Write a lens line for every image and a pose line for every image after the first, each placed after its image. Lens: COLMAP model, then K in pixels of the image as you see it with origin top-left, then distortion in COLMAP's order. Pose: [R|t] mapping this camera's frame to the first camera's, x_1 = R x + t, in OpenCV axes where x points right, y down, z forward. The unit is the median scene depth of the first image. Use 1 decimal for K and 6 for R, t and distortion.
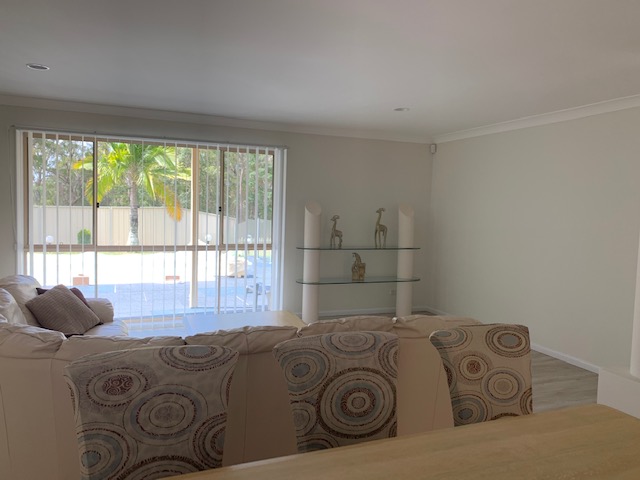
lens RADIAL K [[496.2, 0, 320.9], [0, 496.2, 238.9], [0, 0, 1]] dist [0.042685, -0.030271]
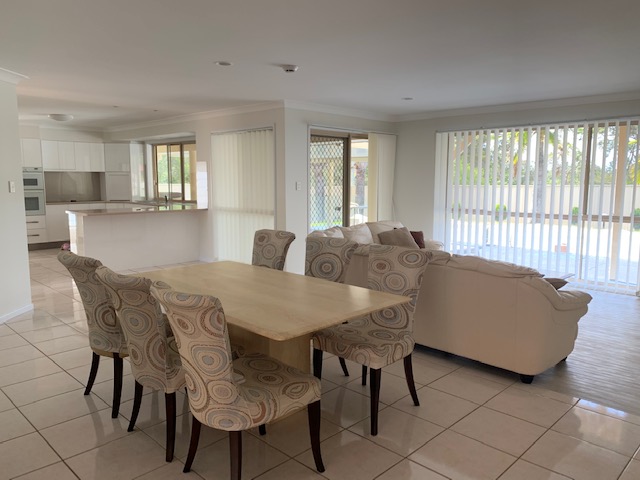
lens RADIAL K [[496.2, 0, 316.1], [0, 496.2, 238.9], [0, 0, 1]] dist [0.042685, -0.030271]
pose [[0.391960, 0.079679, -0.916525, 0.525282], [-0.060967, 0.996302, 0.060541, 0.027281], [0.917960, 0.032148, 0.395368, 0.049627]]
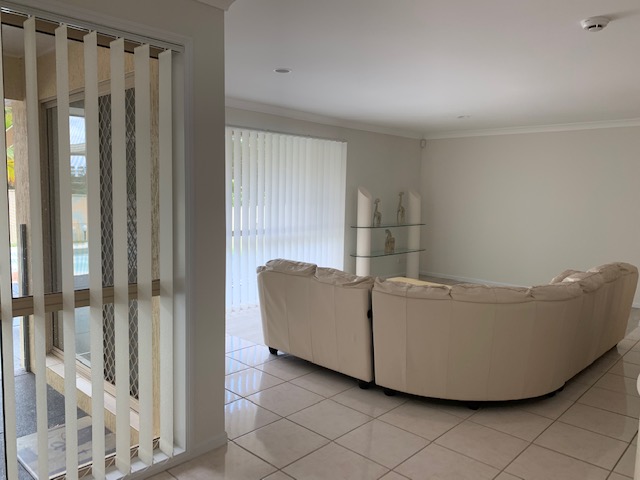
lens RADIAL K [[496.2, 0, 317.4], [0, 496.2, 236.2], [0, 0, 1]] dist [0.042685, -0.030271]
pose [[0.909449, -0.043492, 0.413534, -0.582904], [0.027767, 0.998647, 0.043963, -0.014062], [-0.414886, -0.028500, 0.909427, -0.024024]]
